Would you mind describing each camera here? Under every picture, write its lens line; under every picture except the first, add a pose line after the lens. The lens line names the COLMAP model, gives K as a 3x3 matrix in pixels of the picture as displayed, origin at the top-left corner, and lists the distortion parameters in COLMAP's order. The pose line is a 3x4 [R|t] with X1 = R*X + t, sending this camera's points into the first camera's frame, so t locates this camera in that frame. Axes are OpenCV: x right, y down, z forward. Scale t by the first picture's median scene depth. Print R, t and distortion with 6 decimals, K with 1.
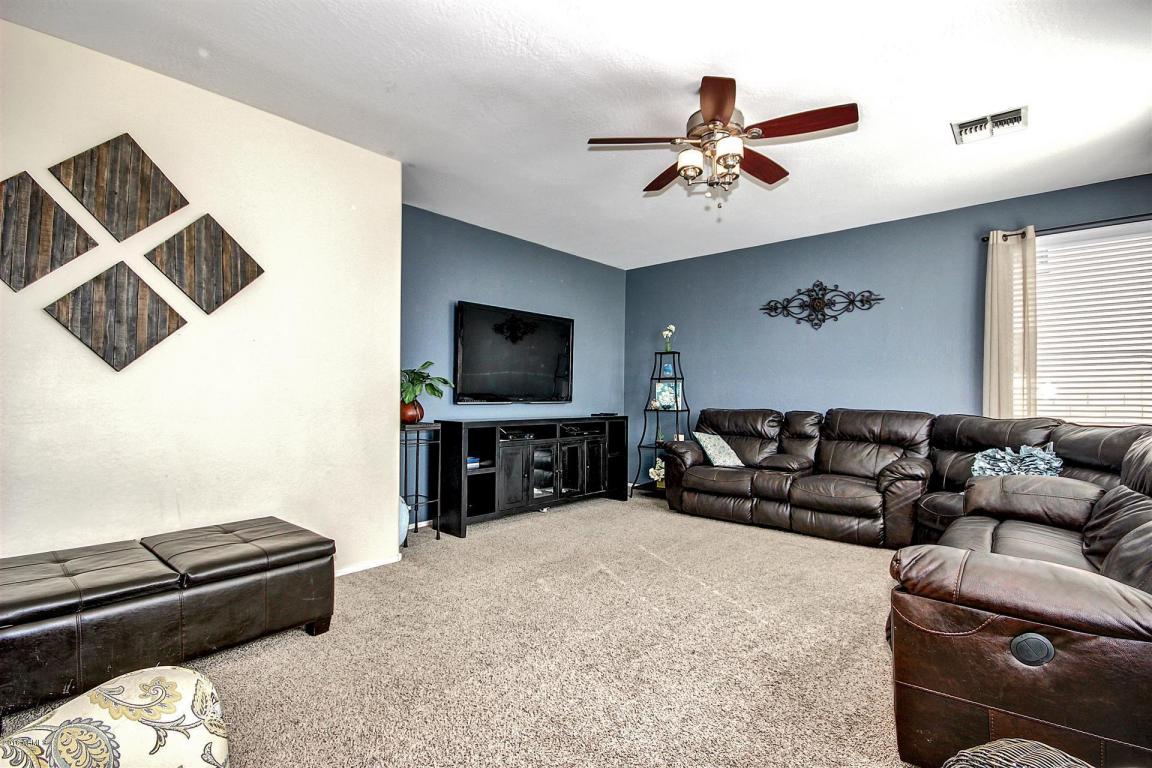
lens RADIAL K [[519.8, 0, 574.7], [0, 519.8, 392.8], [0, 0, 1]] dist [-0.017512, -0.001111]
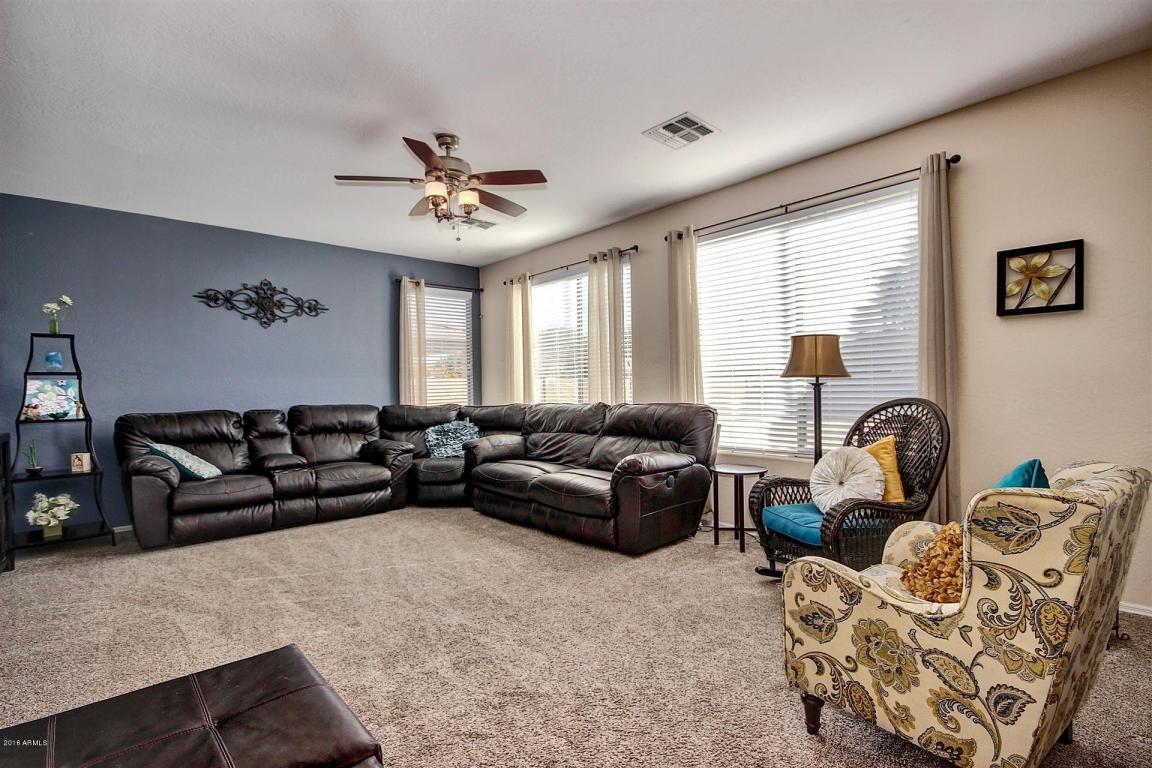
lens RADIAL K [[519.8, 0, 572.1], [0, 519.8, 393.6], [0, 0, 1]] dist [-0.017512, -0.001111]
pose [[0.126089, -0.017317, 0.991868, -0.475194], [0.014013, 0.999779, 0.015674, -0.002258], [-0.991920, 0.011923, 0.126304, 0.294474]]
